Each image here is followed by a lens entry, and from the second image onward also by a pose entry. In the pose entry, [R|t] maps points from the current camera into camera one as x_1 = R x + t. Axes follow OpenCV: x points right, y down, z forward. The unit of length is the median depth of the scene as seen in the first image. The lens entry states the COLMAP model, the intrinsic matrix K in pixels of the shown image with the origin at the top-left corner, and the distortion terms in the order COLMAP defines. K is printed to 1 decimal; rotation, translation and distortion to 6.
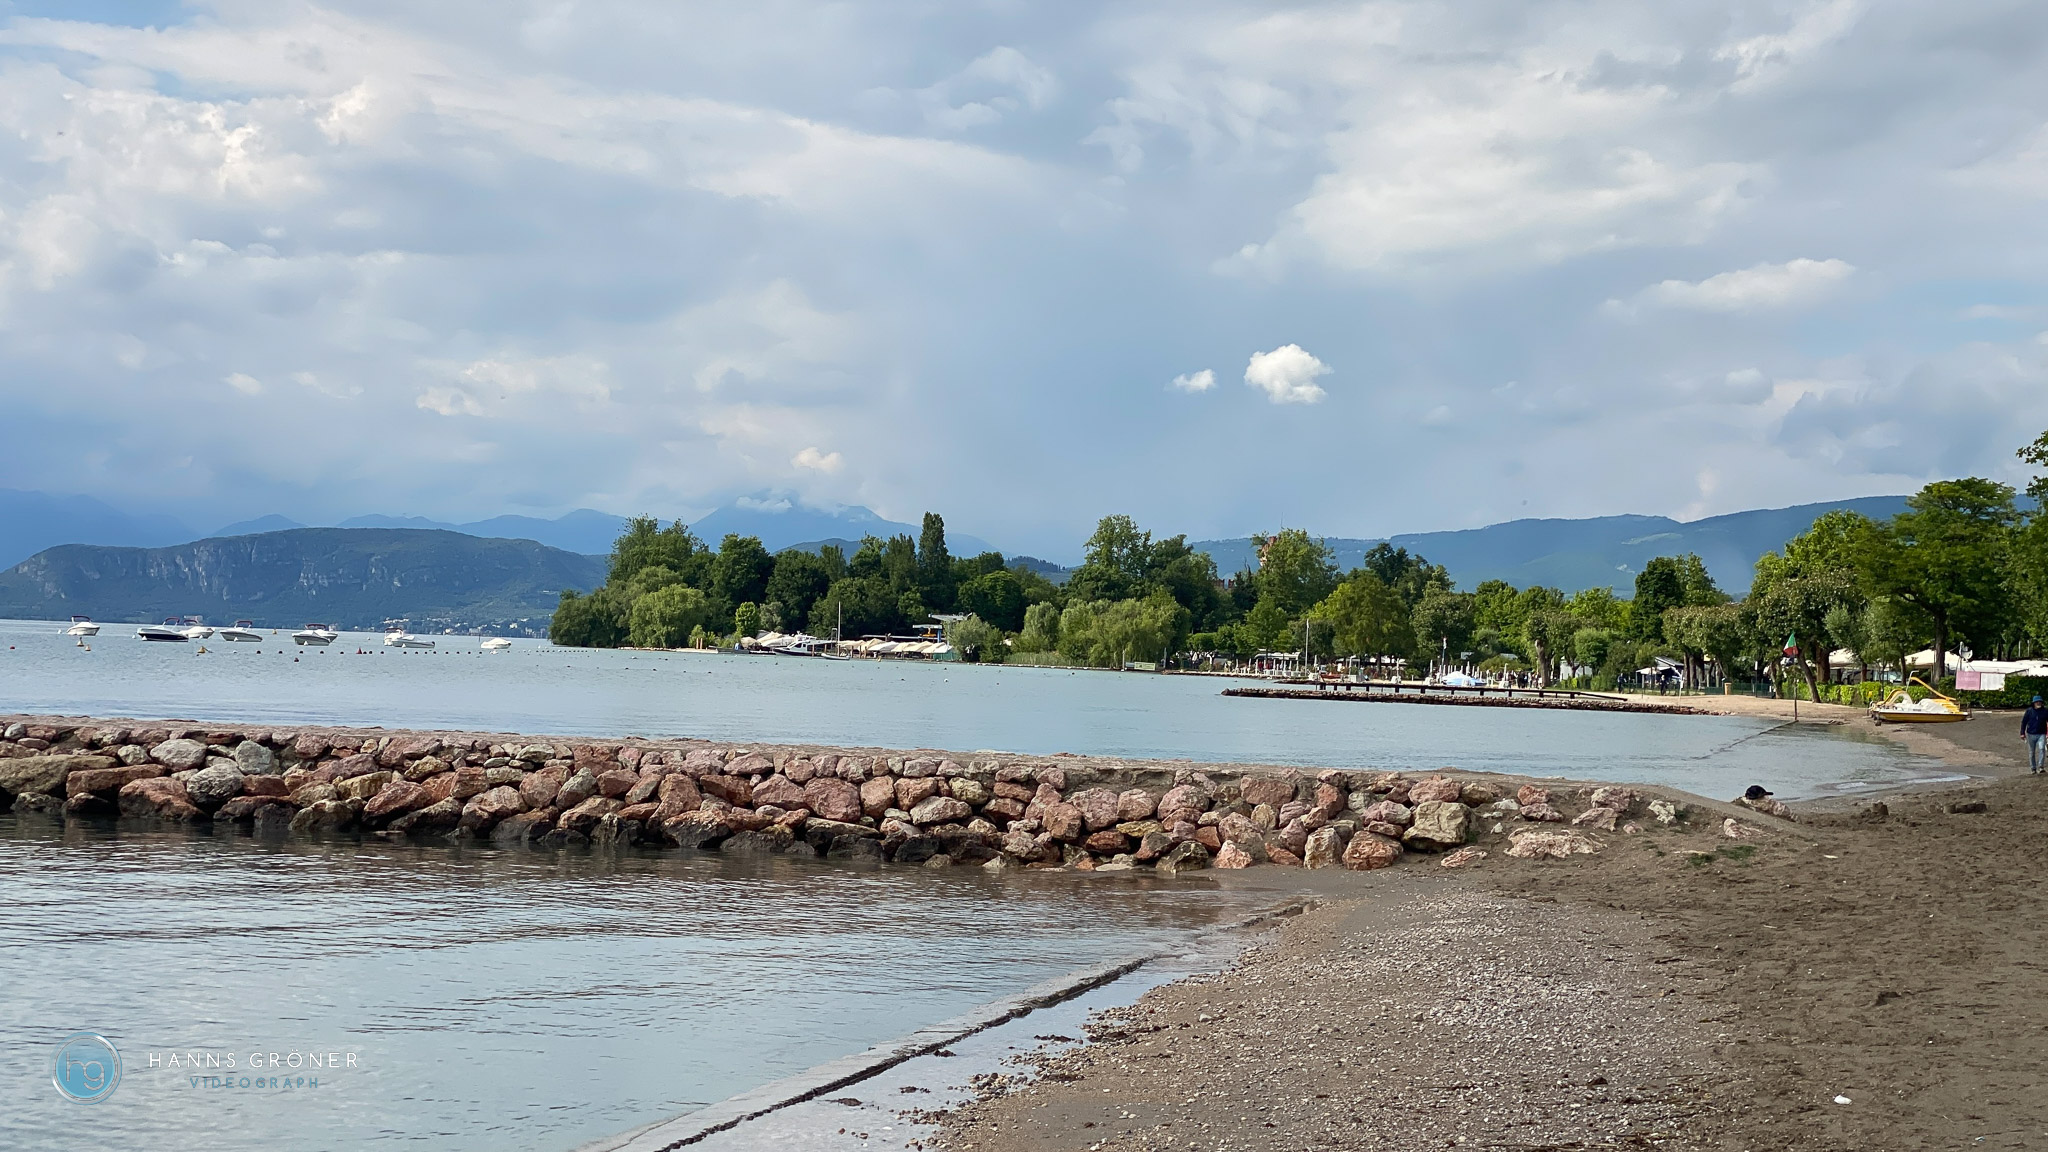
lens RADIAL K [[3129.9, 0, 1024.0], [0, 3129.9, 576.0], [0, 0, 1]] dist [0.107906, 0.107286]
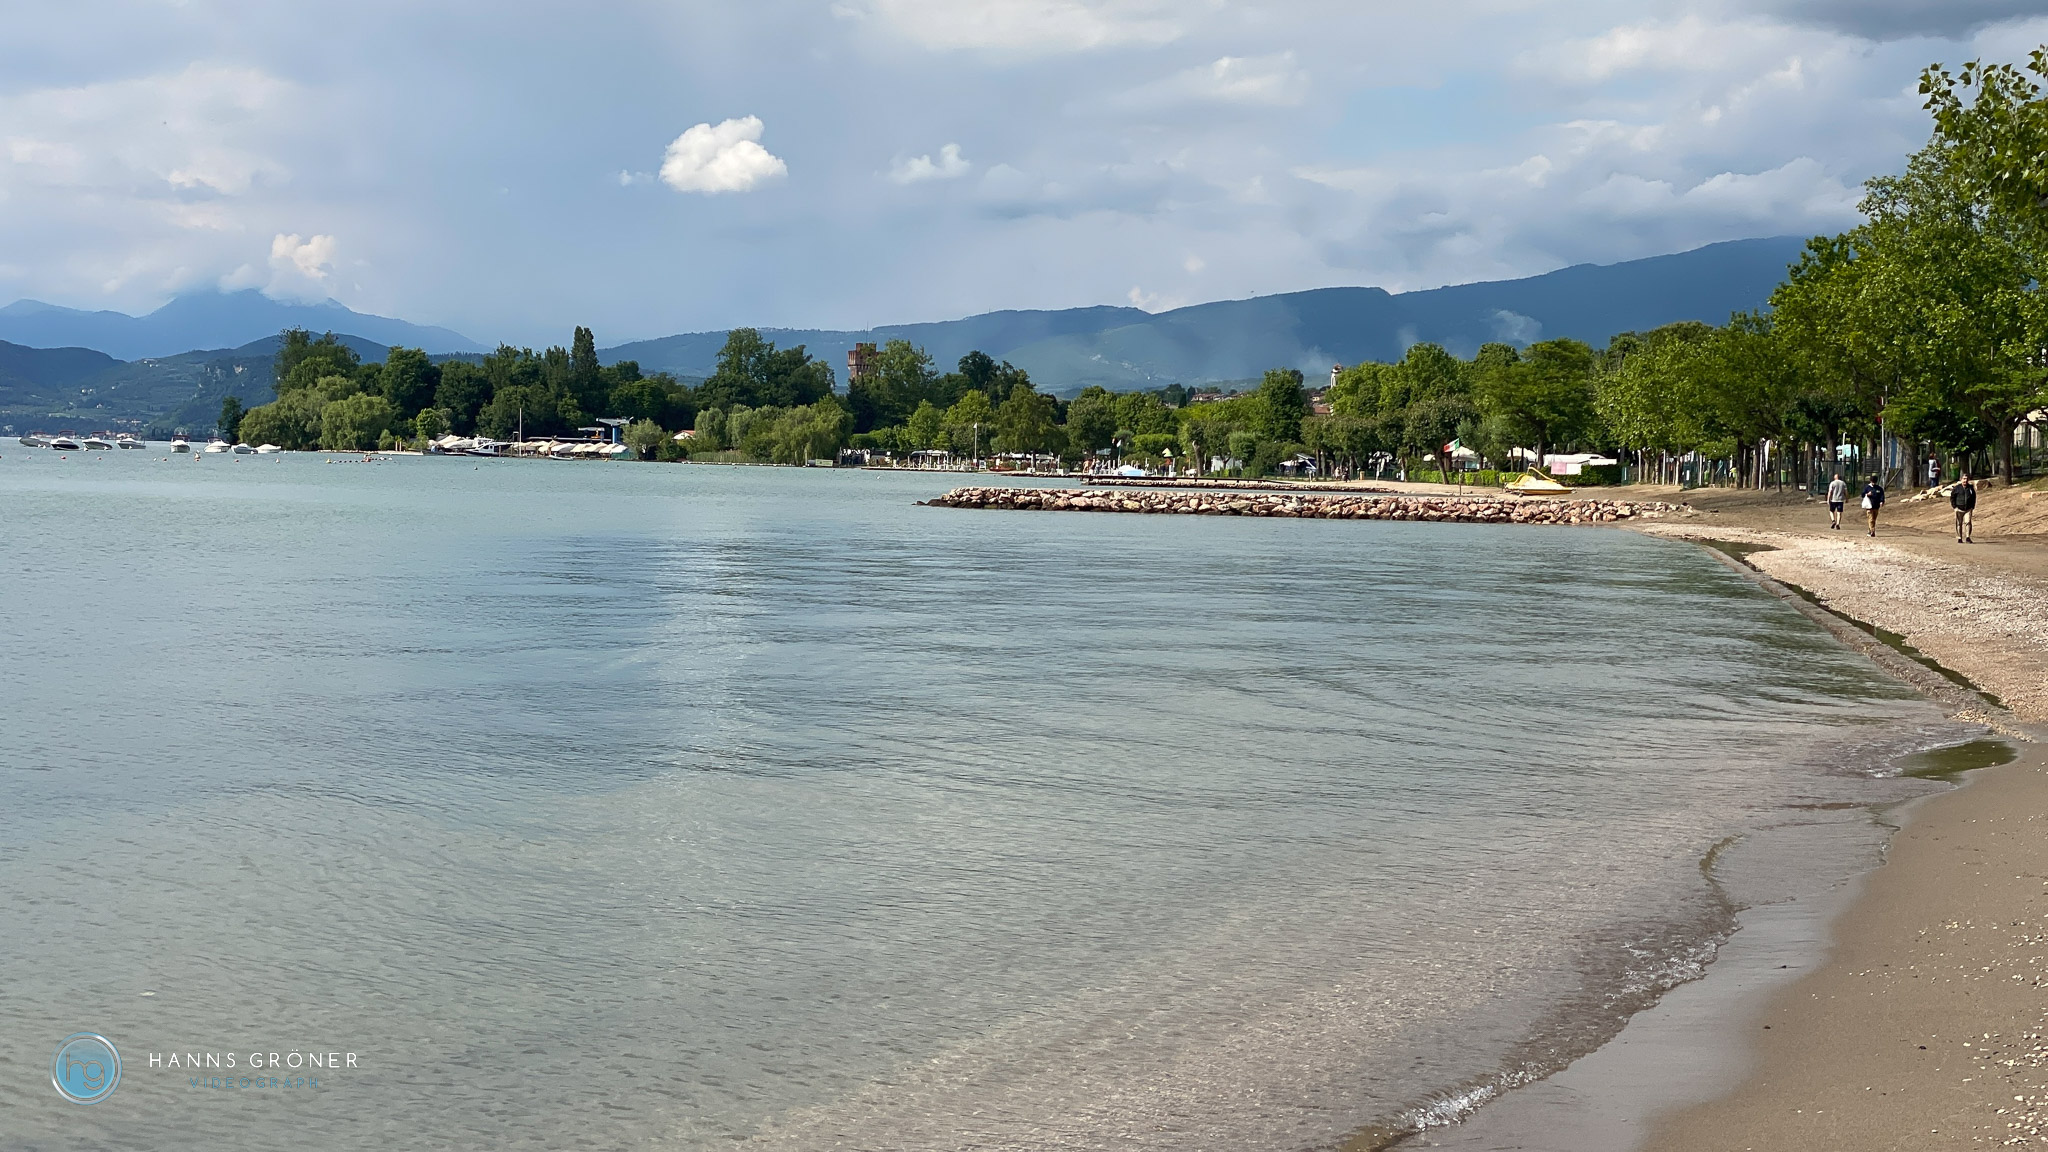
lens RADIAL K [[3129.9, 0, 1024.0], [0, 3129.9, 576.0], [0, 0, 1]] dist [0.107906, 0.107286]
pose [[0.986056, -0.017842, 0.165454, -0.070130], [0.006801, 0.997726, 0.067063, -0.006344], [-0.166274, -0.065003, 0.983935, -0.156092]]
